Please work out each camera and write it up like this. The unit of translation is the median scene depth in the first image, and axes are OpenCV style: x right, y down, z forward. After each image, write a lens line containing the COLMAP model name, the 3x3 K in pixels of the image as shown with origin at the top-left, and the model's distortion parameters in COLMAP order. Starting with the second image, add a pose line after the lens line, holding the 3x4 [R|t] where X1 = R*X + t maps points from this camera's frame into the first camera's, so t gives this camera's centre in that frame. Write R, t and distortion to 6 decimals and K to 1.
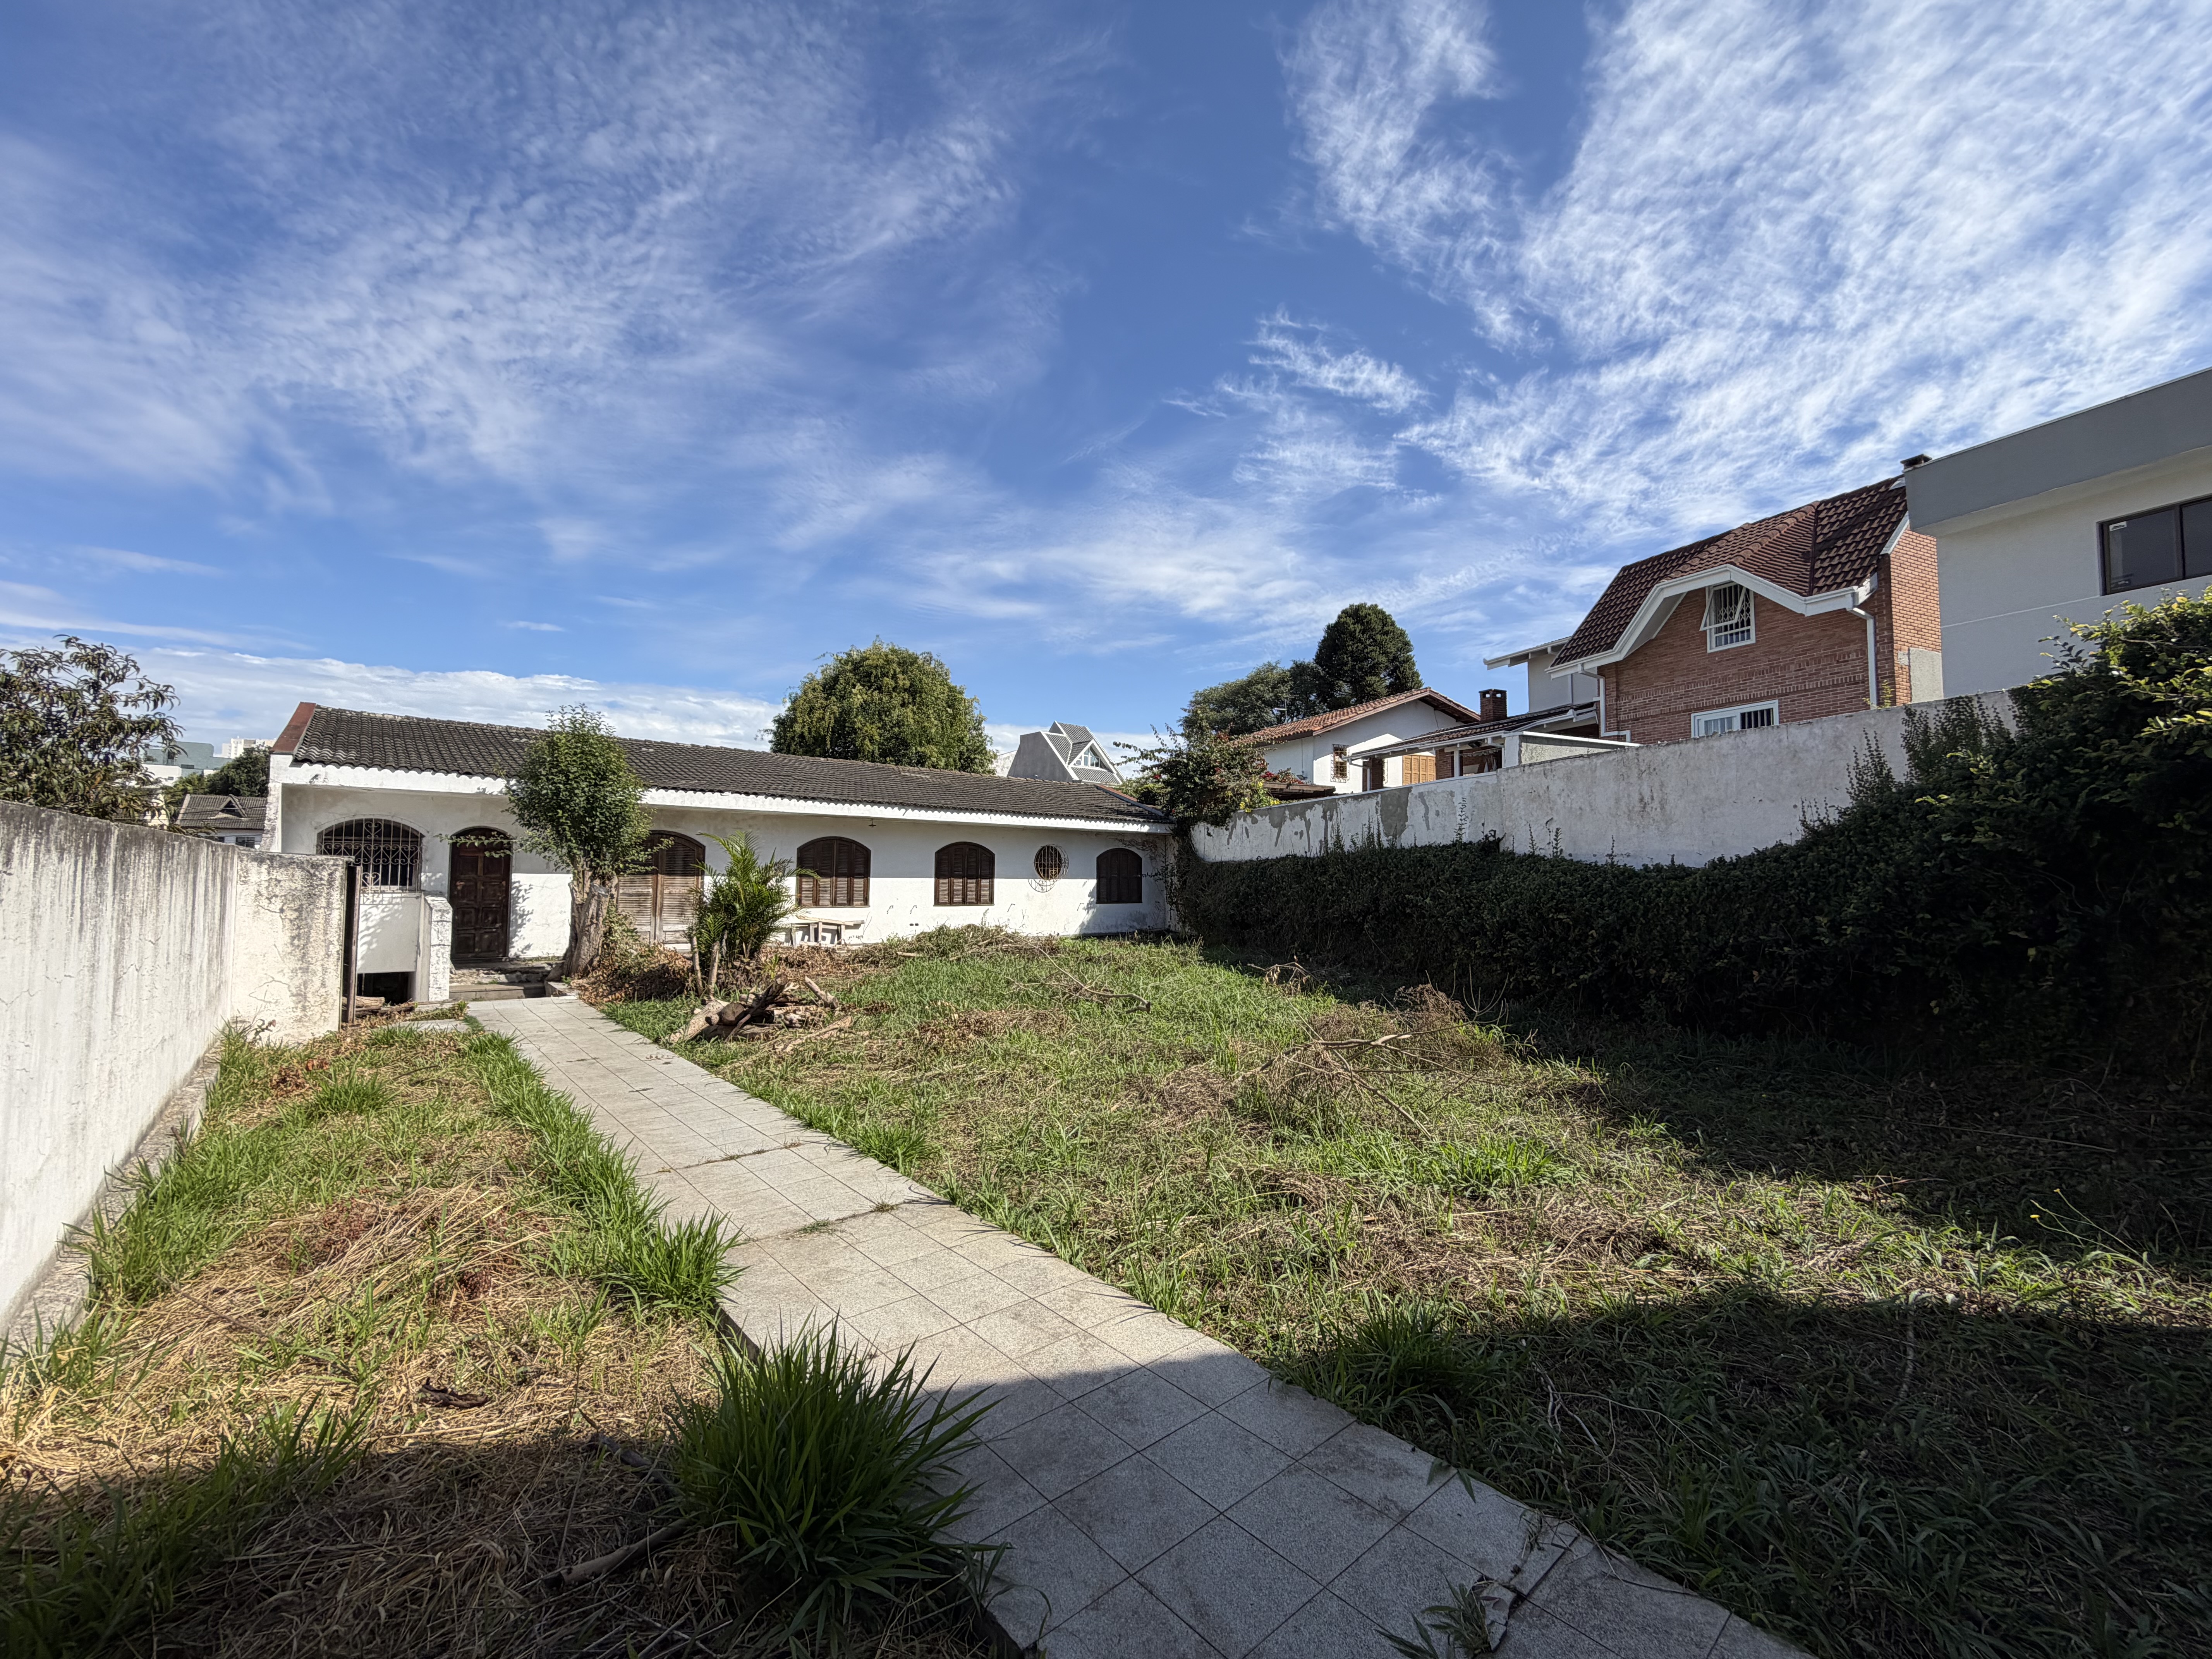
lens RADIAL K [[882.7, 0, 1108.0], [0, 882.7, 829.0], [0, 0, 1]] dist [-0.001207, 0.001300]
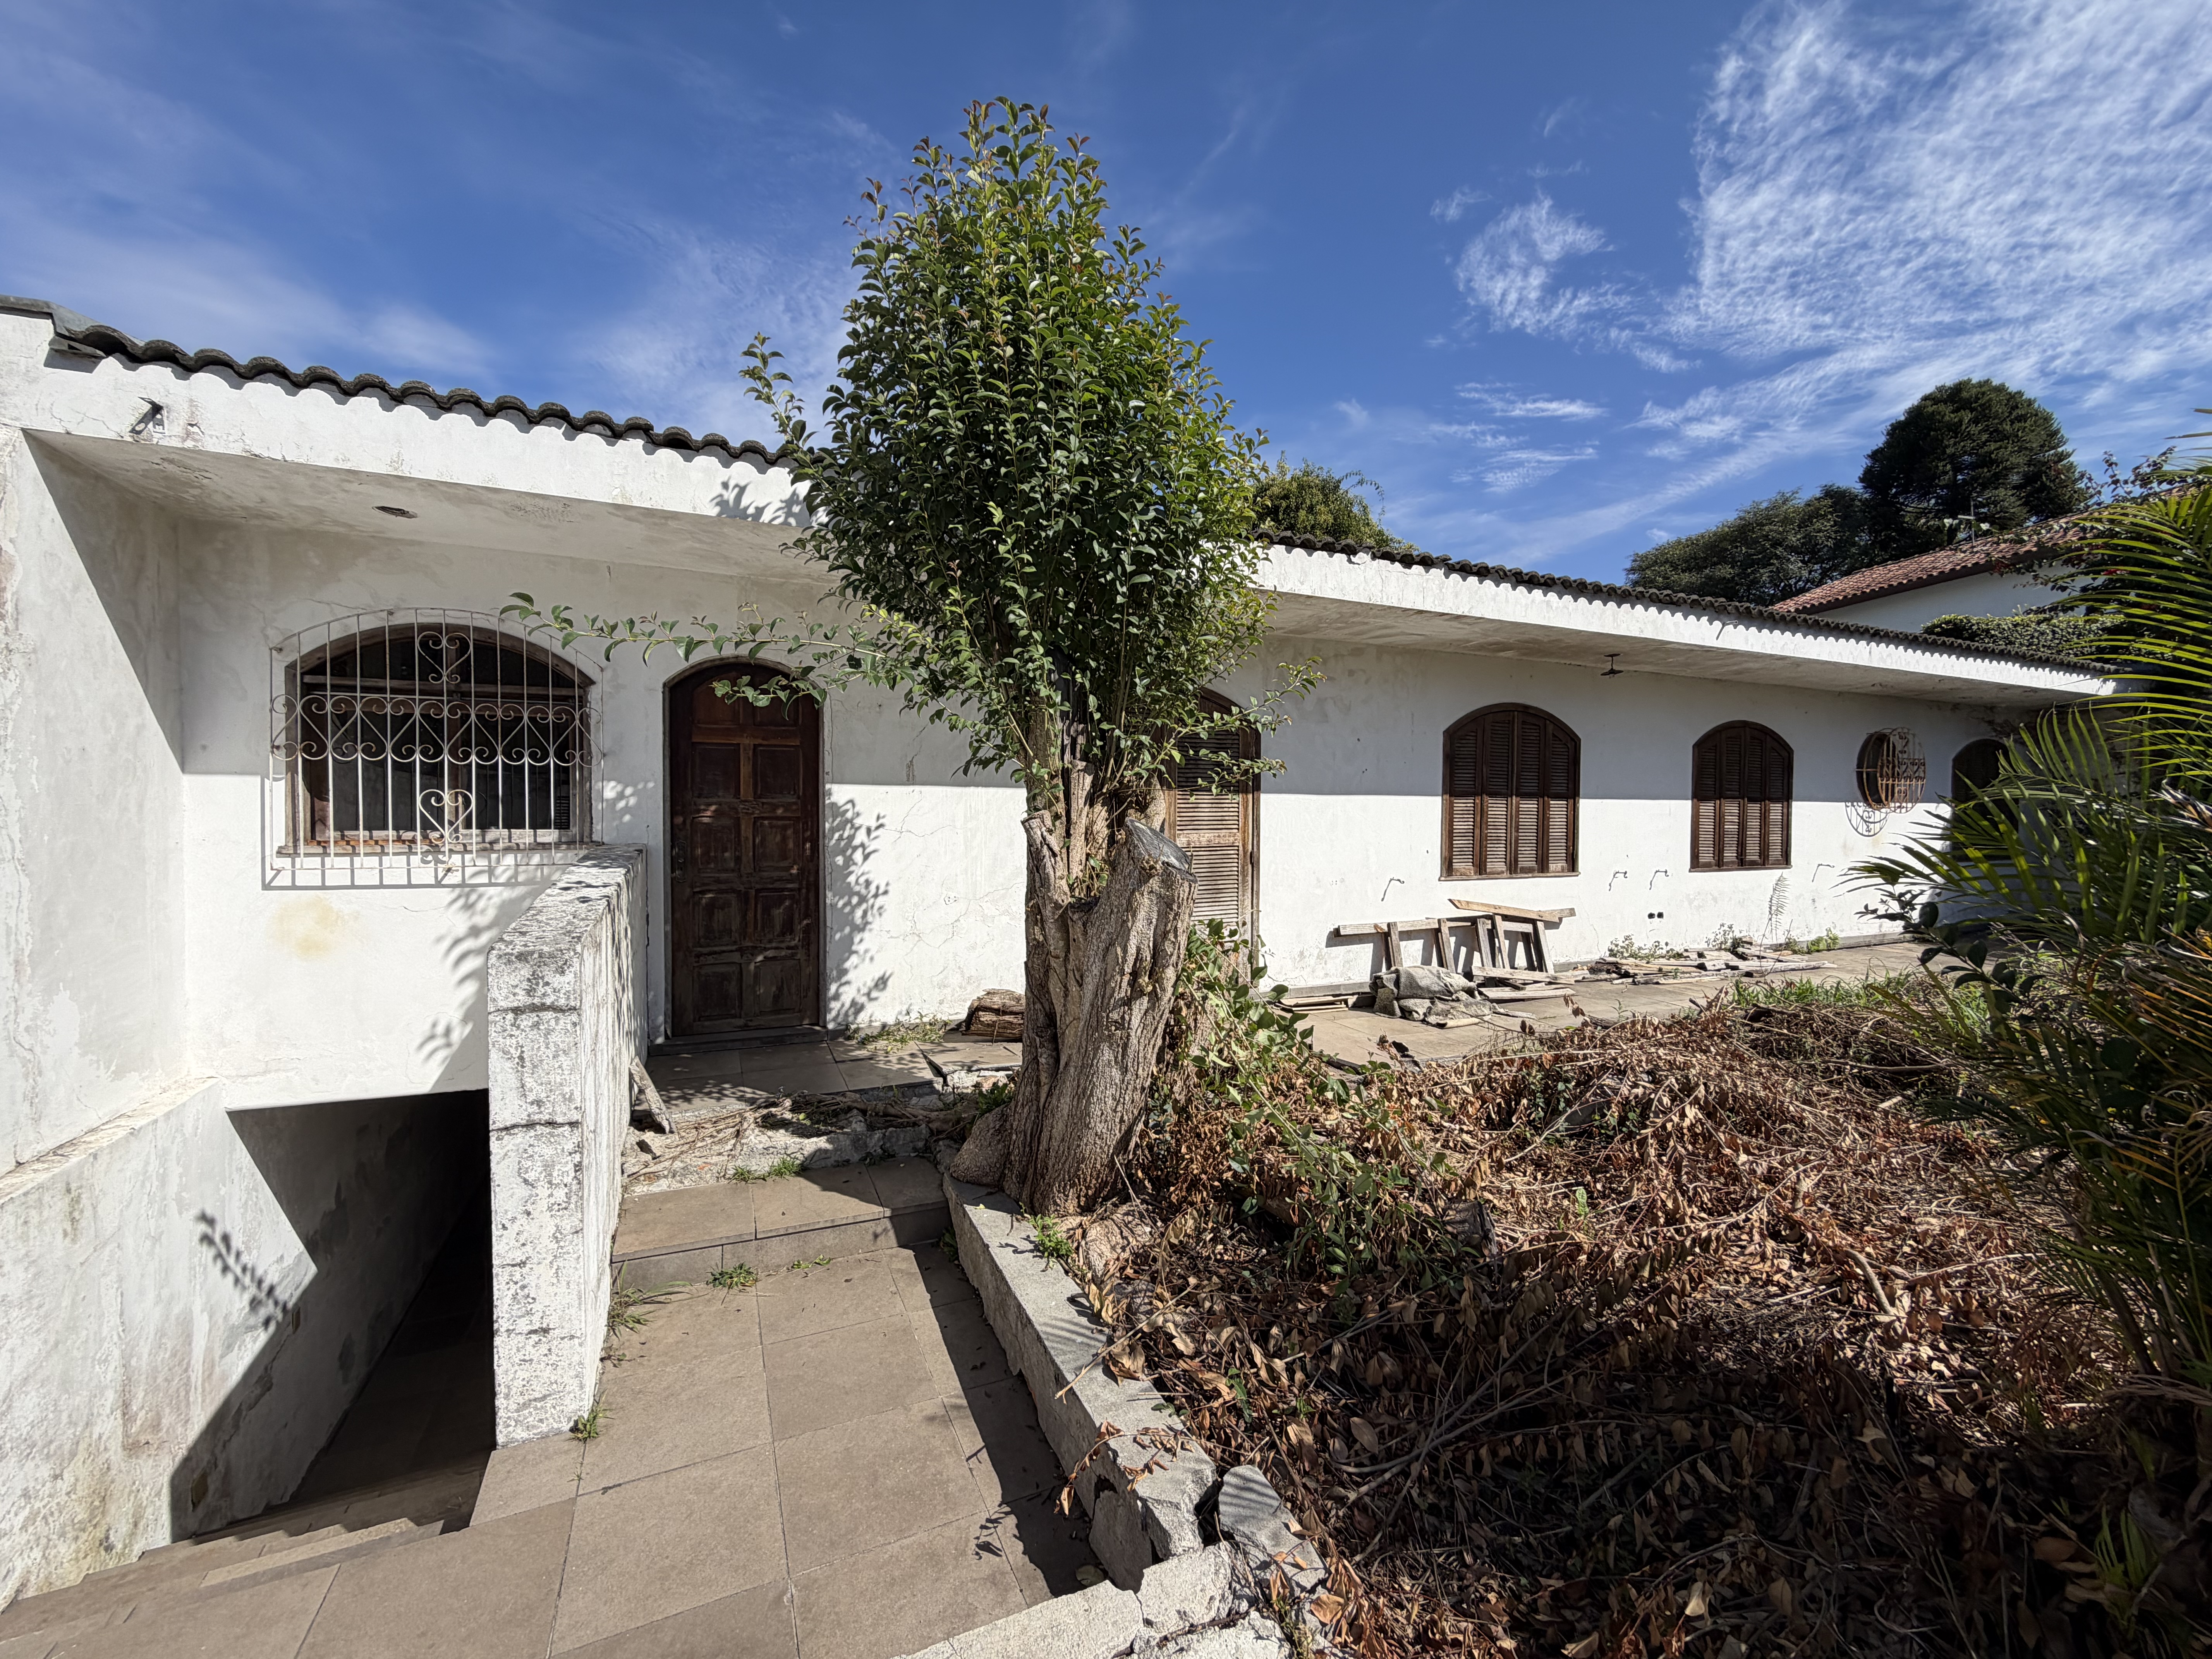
lens RADIAL K [[882.7, 0, 1106.6], [0, 882.7, 814.8], [0, 0, 1]] dist [-0.001207, 0.001300]
pose [[0.959592, -0.008716, -0.281258, -0.356408], [0.023661, 0.998480, 0.049784, 0.033296], [0.280397, -0.054427, 0.958340, 0.527137]]
